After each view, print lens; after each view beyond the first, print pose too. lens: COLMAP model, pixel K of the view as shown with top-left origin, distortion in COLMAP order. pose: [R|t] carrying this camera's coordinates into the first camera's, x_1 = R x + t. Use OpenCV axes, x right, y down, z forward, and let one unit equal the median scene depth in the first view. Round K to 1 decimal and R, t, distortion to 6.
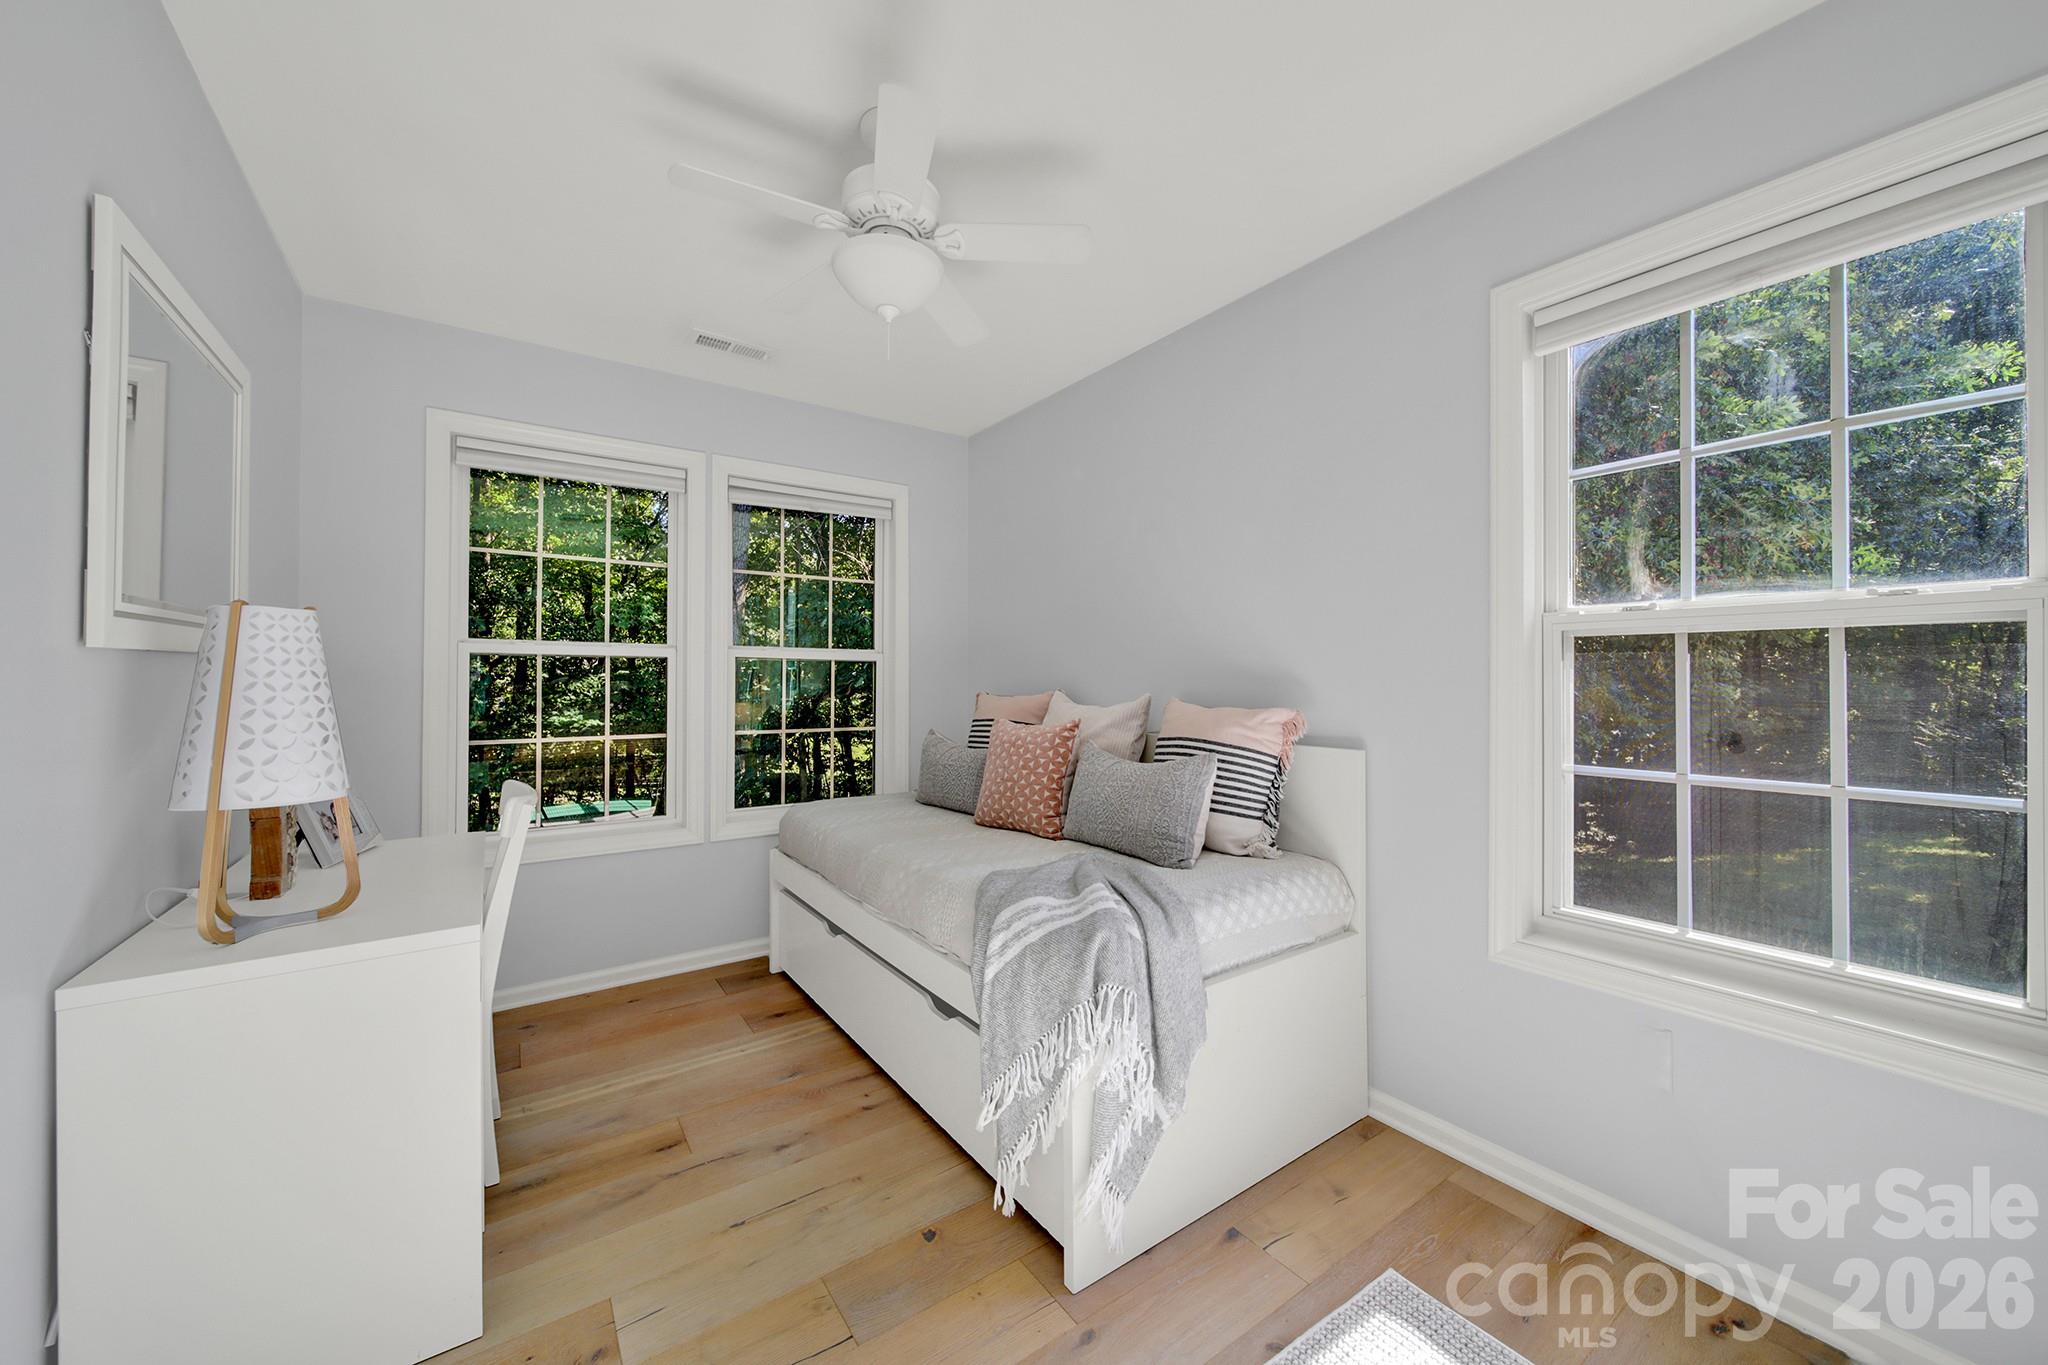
lens RADIAL K [[739.2, 0, 1021.0], [0, 739.2, 684.5], [0, 0, 1]] dist [-0.000641, -0.000904]
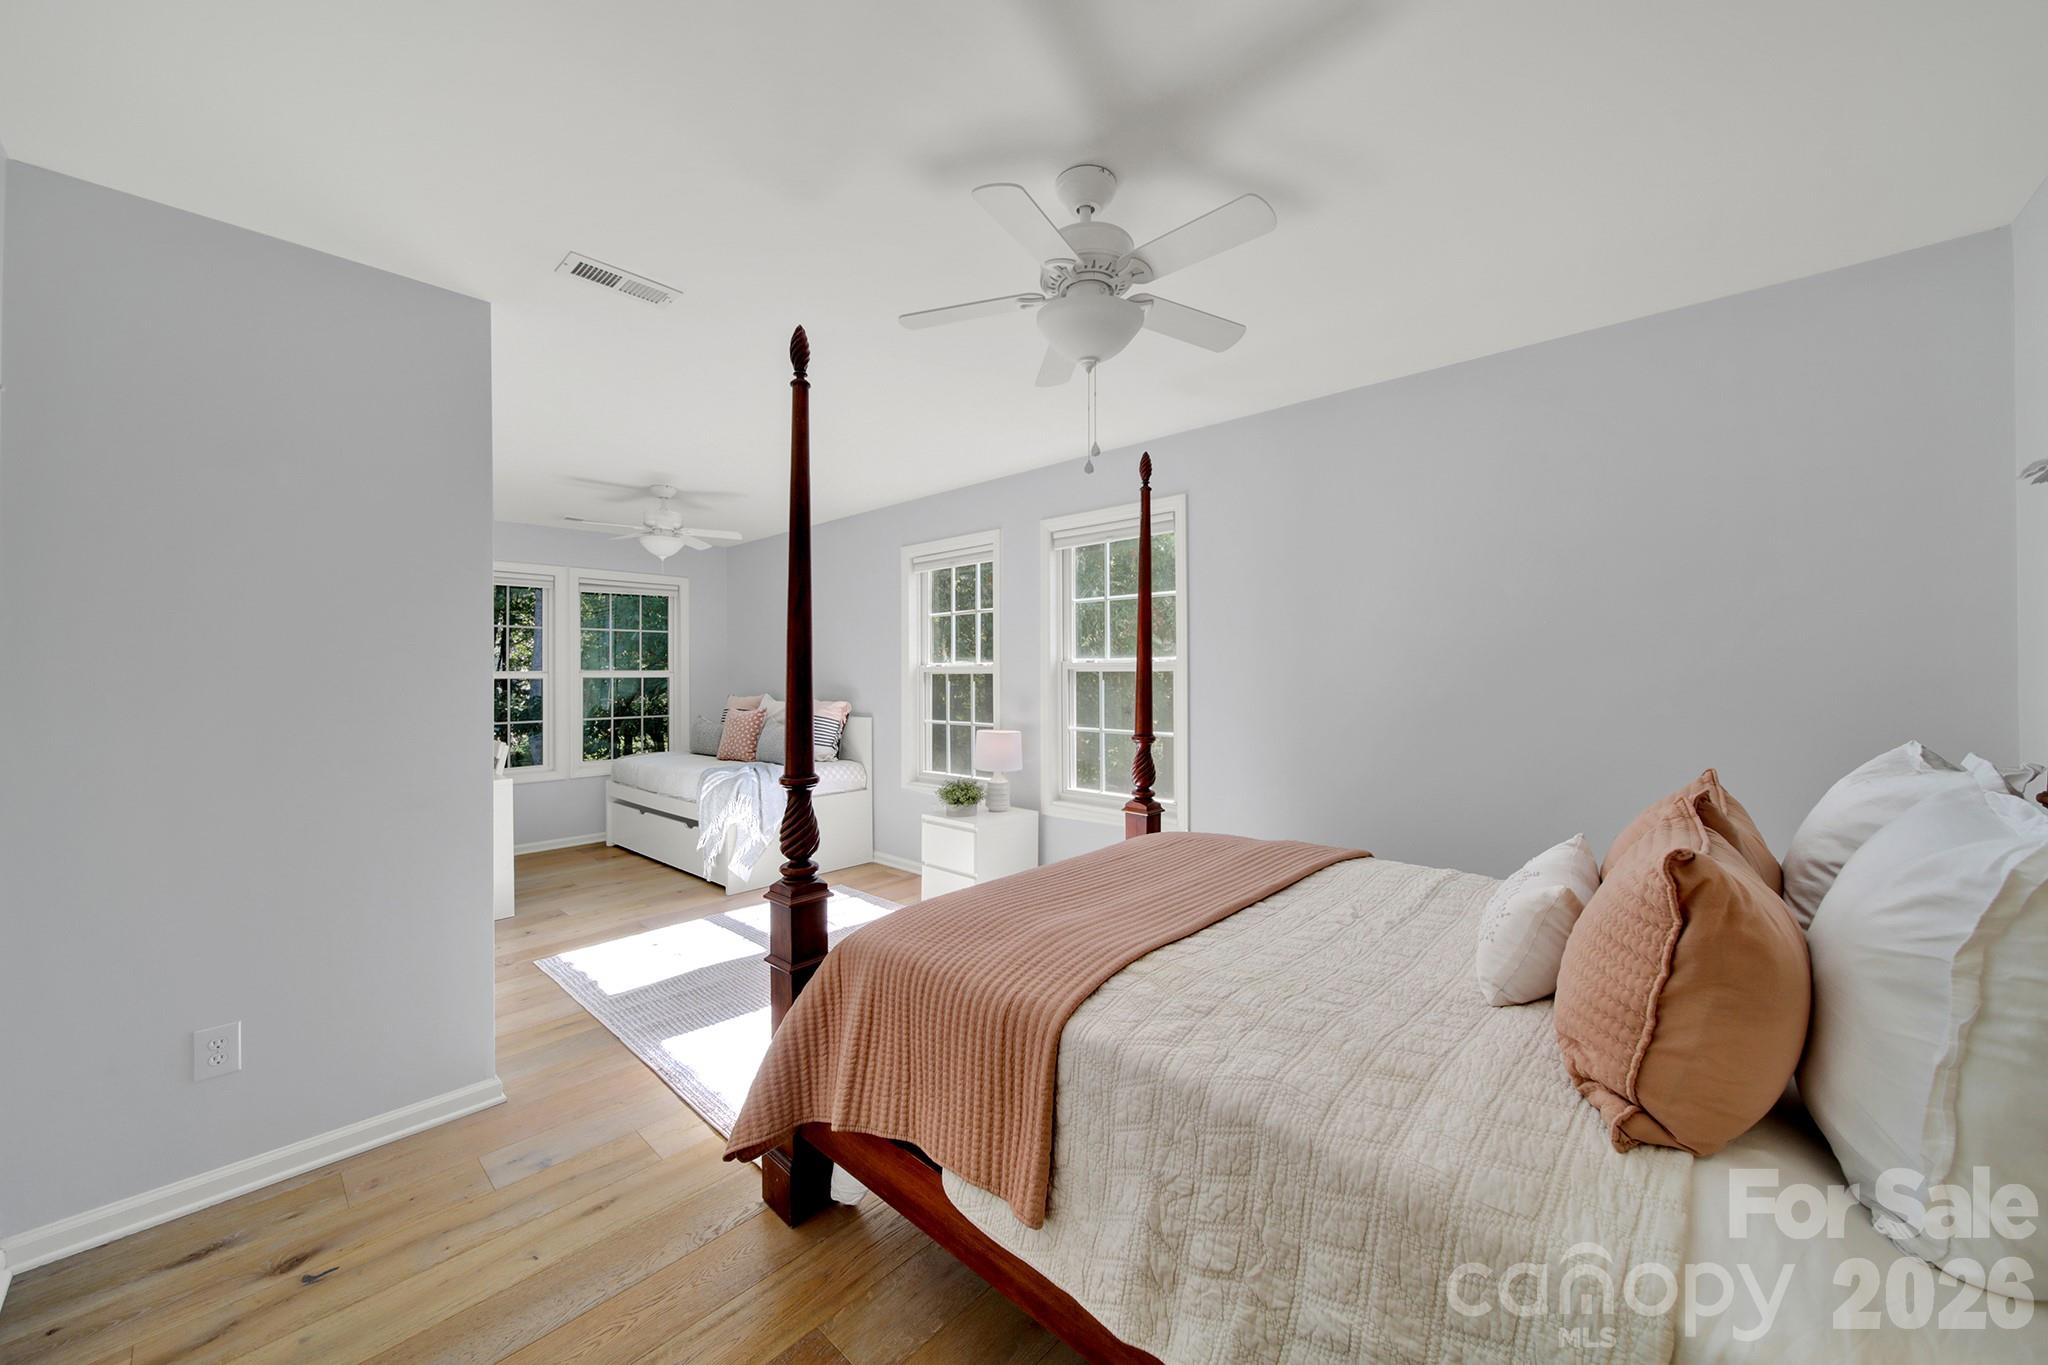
lens RADIAL K [[739.2, 0, 1022.2], [0, 739.2, 683.4], [0, 0, 1]] dist [-0.000641, -0.000904]
pose [[0.975816, -0.007457, 0.218468, 0.279360], [0.006969, 0.999971, 0.003007, -0.020559], [-0.218484, -0.001412, 0.975840, -1.046073]]
